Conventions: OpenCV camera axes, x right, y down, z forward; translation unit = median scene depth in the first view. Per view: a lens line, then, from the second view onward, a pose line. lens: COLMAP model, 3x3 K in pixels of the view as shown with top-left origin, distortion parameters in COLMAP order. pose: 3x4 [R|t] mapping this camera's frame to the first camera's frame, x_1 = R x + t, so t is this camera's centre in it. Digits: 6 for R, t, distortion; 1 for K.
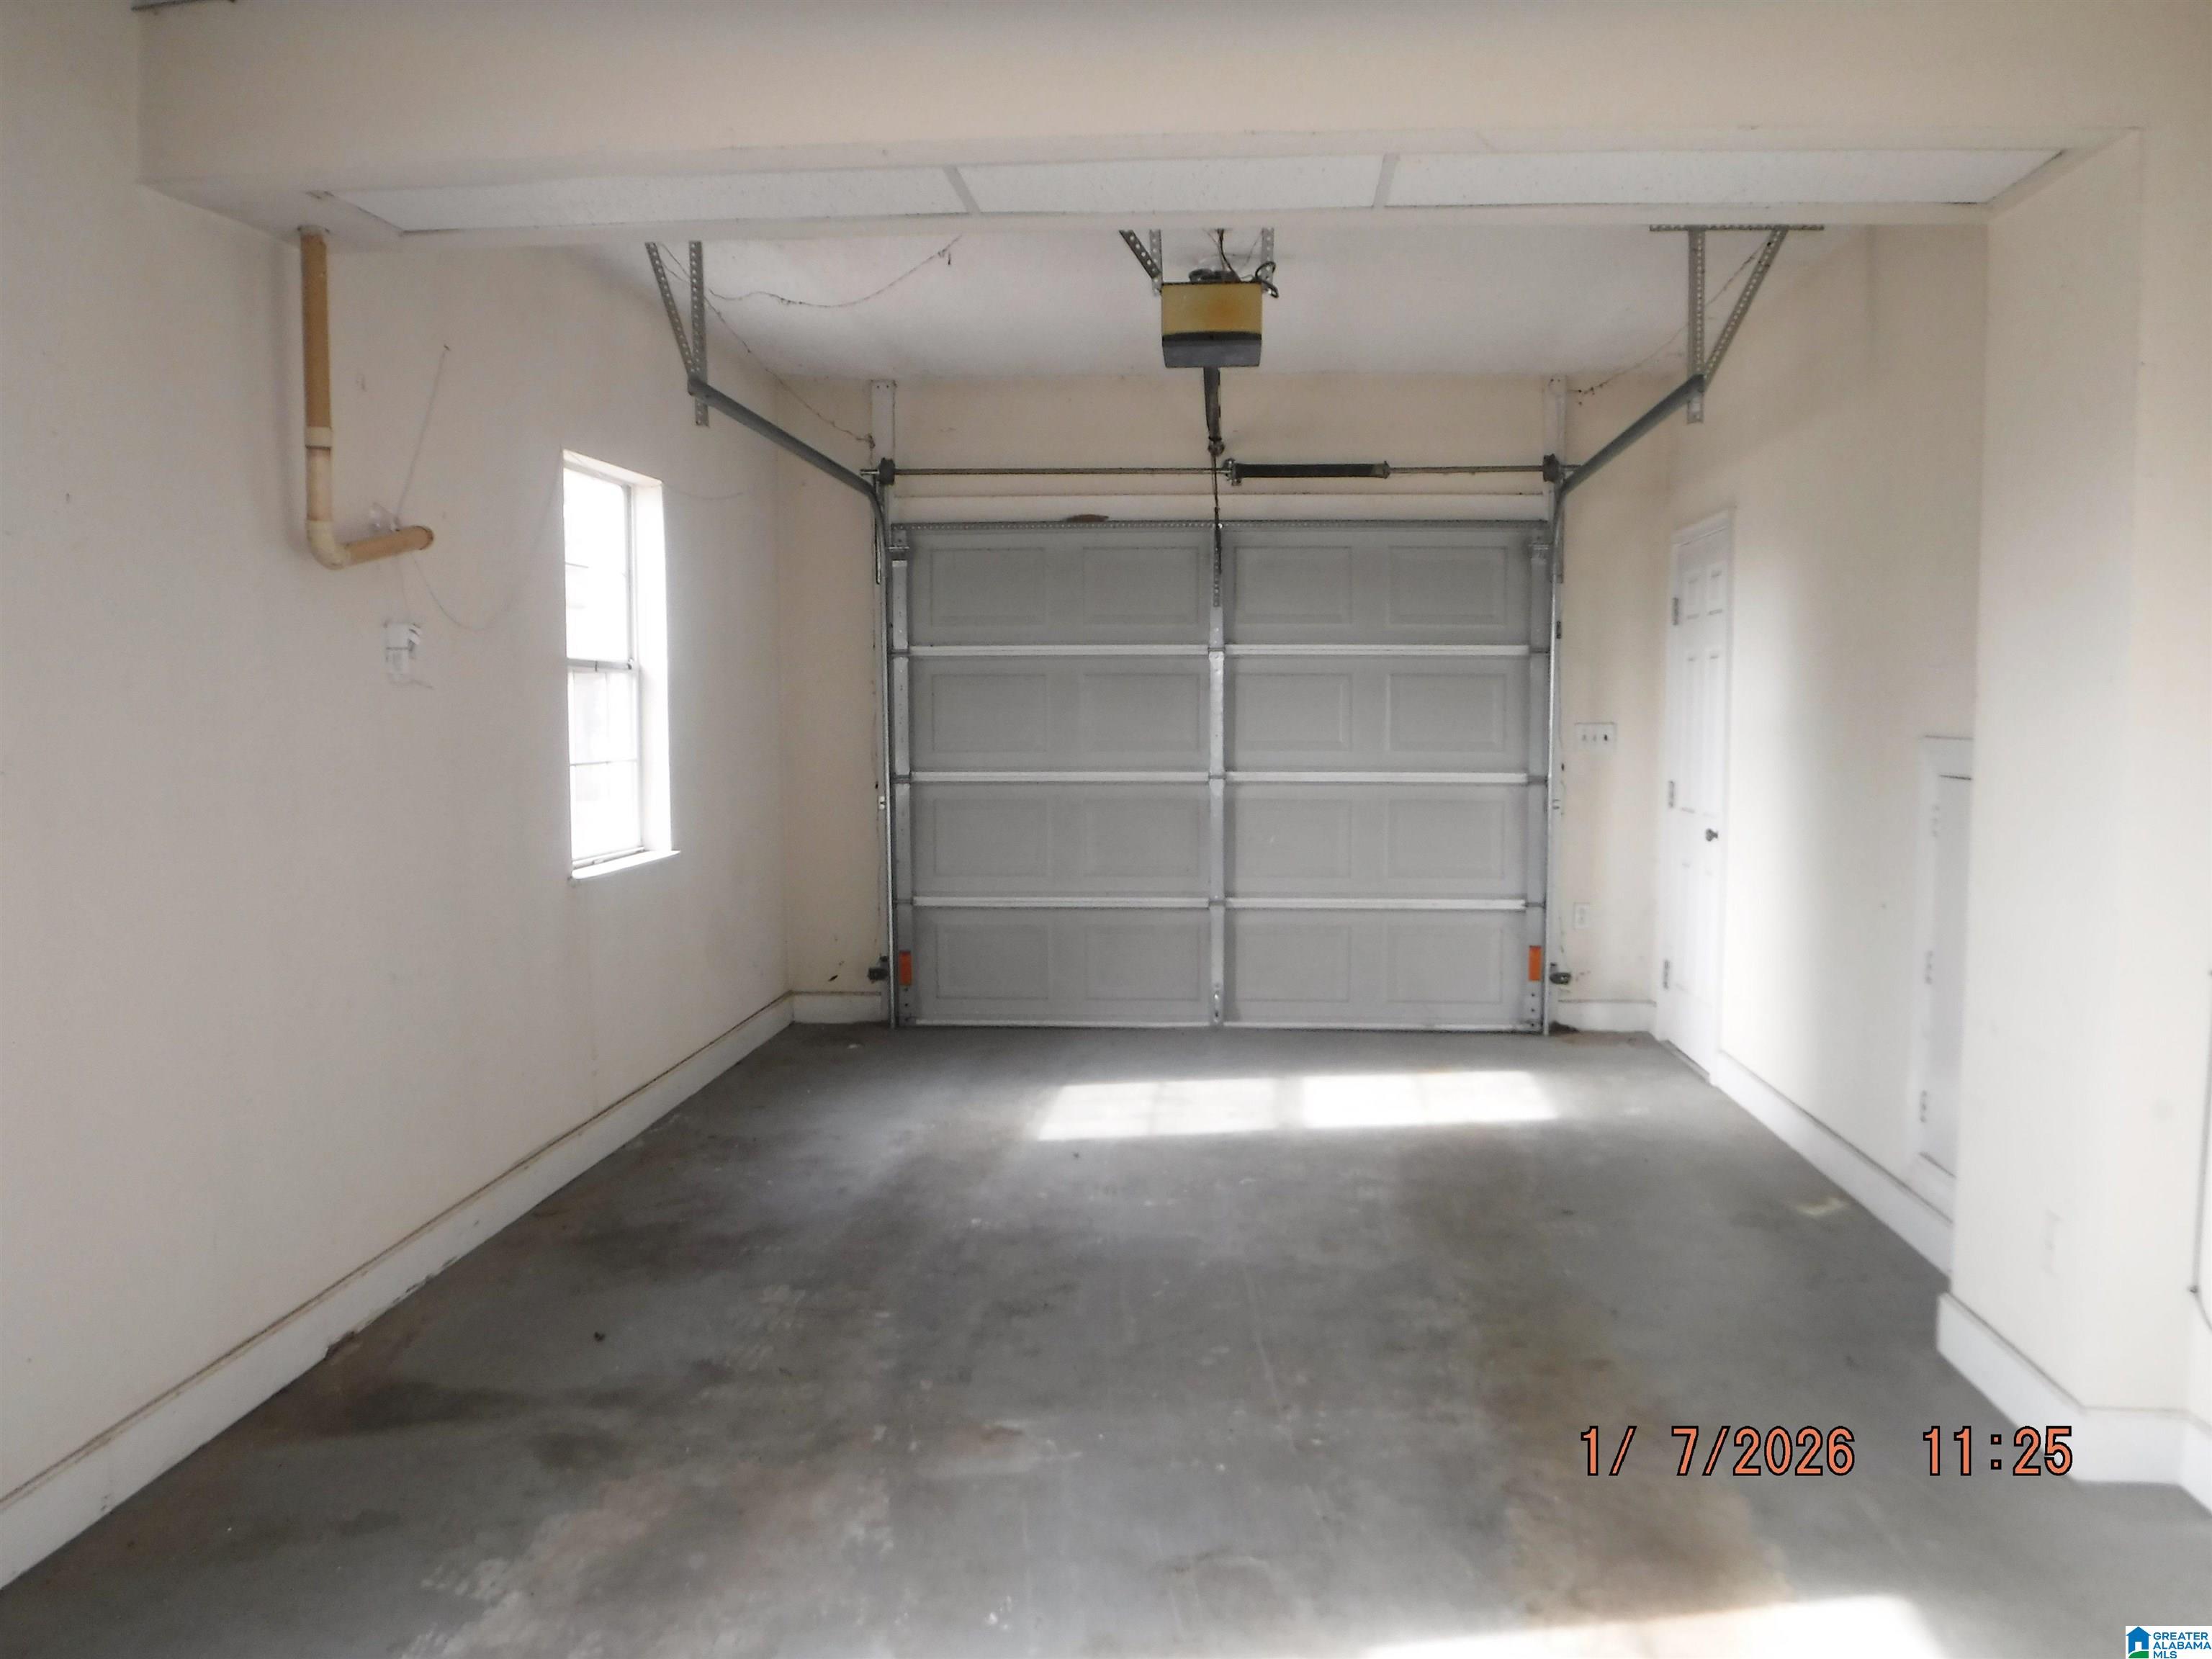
lens RADIAL K [[1785.2, 0, 1107.3], [0, 1785.2, 831.4], [0, 0, 1]] dist [-0.087879, 0.021055]
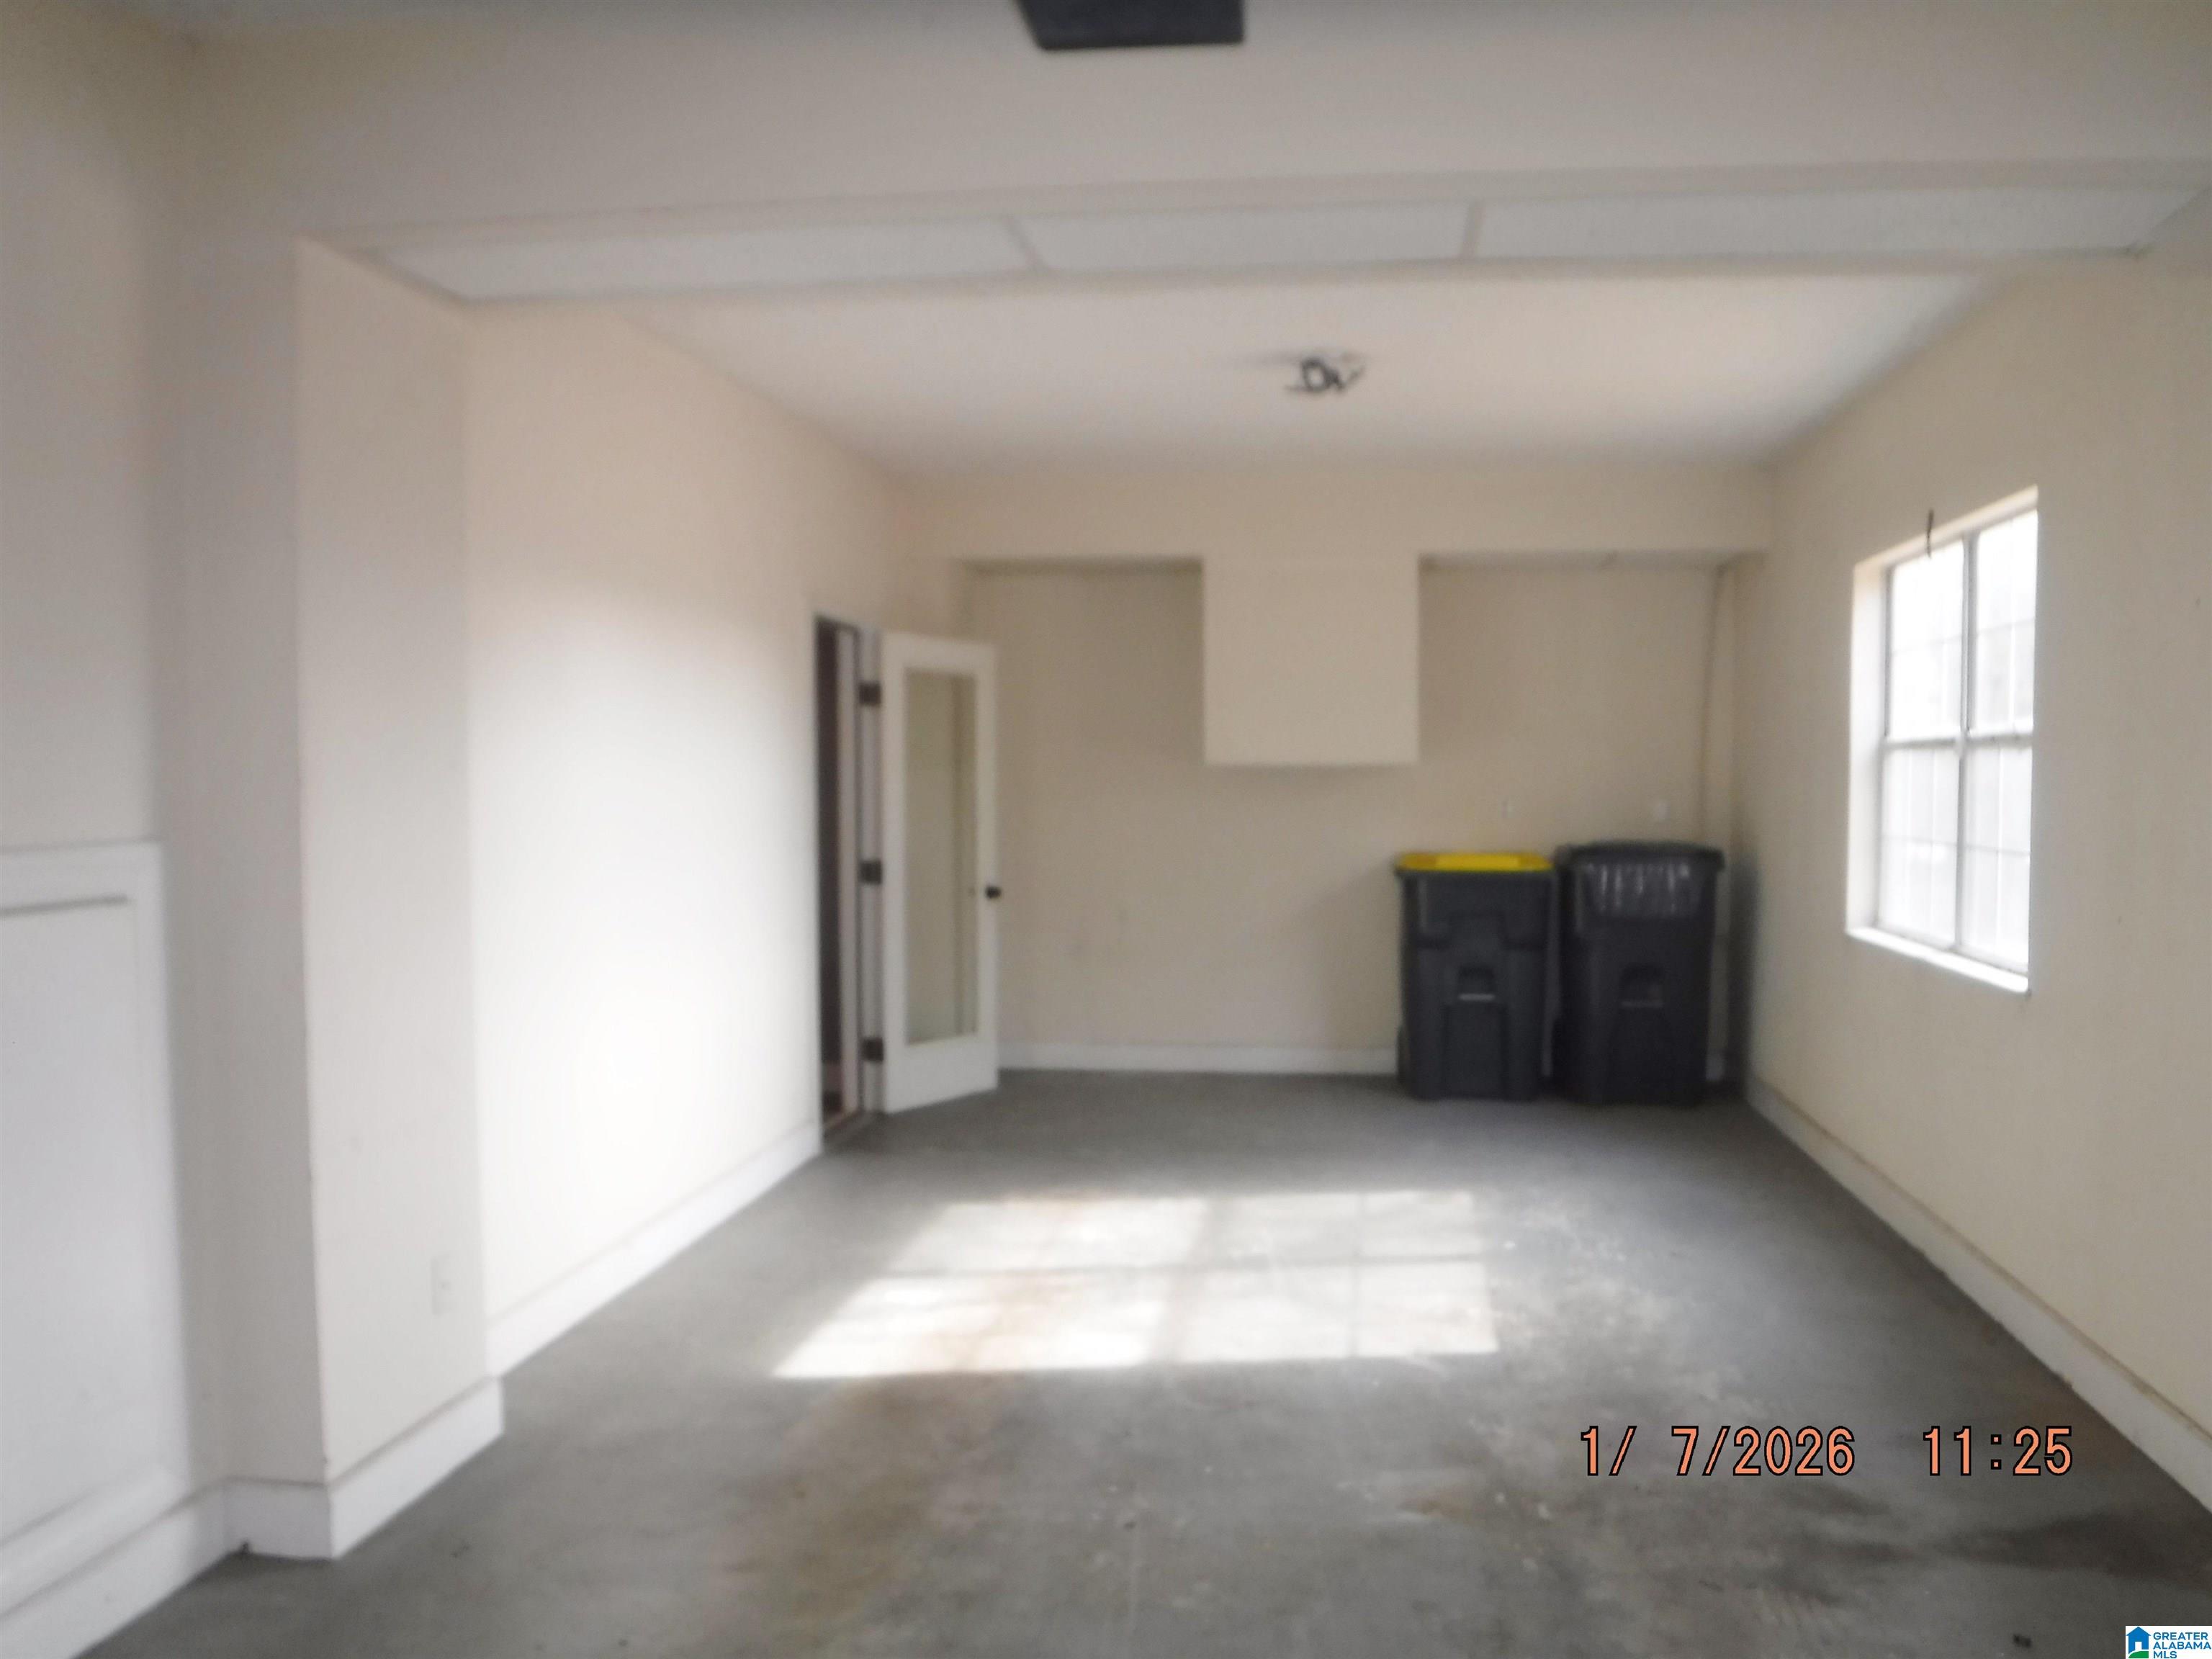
lens RADIAL K [[1785.2, 0, 1107.6], [0, 1785.2, 832.3], [0, 0, 1]] dist [-0.087879, 0.021055]
pose [[-0.997881, 0.008733, 0.064482, 0.049717], [0.015185, 0.994845, 0.100259, -0.144683], [-0.063274, 0.101026, -0.992870, 1.954805]]
